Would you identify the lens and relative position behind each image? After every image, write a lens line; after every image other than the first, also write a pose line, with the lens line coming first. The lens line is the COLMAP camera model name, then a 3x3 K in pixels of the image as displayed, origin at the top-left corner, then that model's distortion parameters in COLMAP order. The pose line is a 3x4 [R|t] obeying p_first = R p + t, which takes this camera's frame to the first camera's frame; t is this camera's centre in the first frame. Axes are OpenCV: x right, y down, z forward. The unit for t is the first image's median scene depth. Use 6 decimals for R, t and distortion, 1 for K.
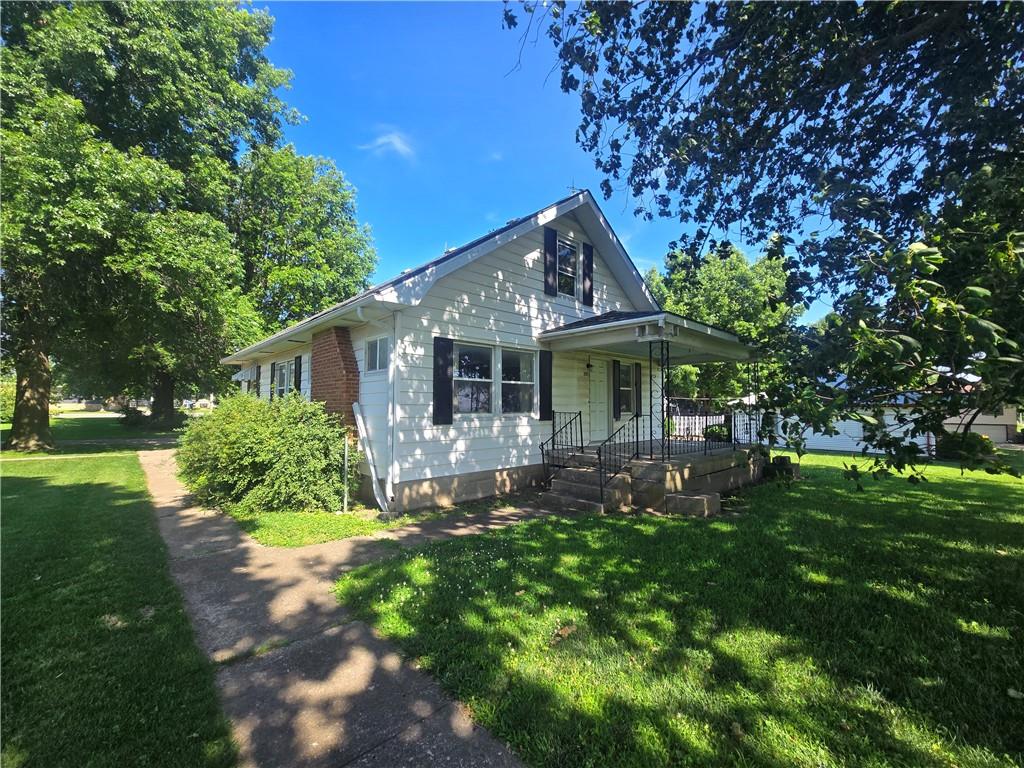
lens RADIAL K [[420.6, 0, 509.7], [0, 420.6, 386.9], [0, 0, 1]] dist [-0.001124, 0.000505]
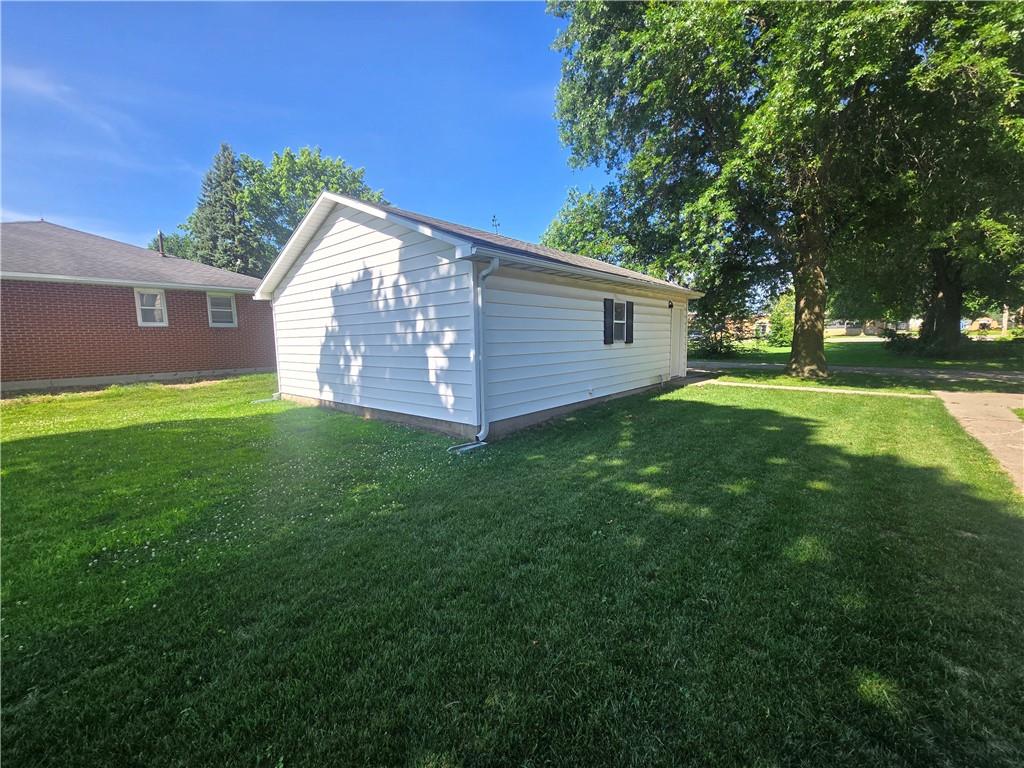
lens RADIAL K [[420.6, 0, 509.7], [0, 420.6, 386.9], [0, 0, 1]] dist [-0.001124, 0.000505]
pose [[0.110256, 0.108805, -0.987930, -0.474054], [0.069910, 0.990679, 0.116910, 0.032391], [0.991441, -0.081957, 0.101622, 0.412419]]
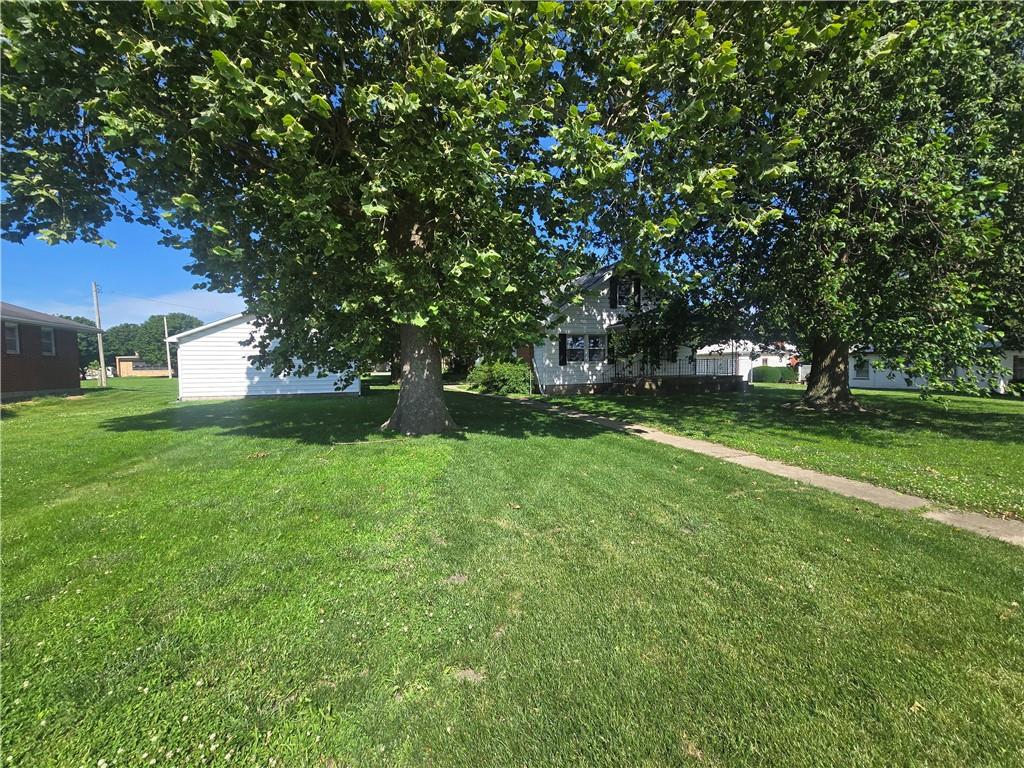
lens RADIAL K [[420.6, 0, 509.7], [0, 420.6, 386.9], [0, 0, 1]] dist [-0.001124, 0.000505]
pose [[0.909583, 0.003316, -0.415508, 0.523227], [0.038958, 0.994883, 0.093222, -0.031190], [0.413691, -0.100980, 0.904800, -1.294106]]
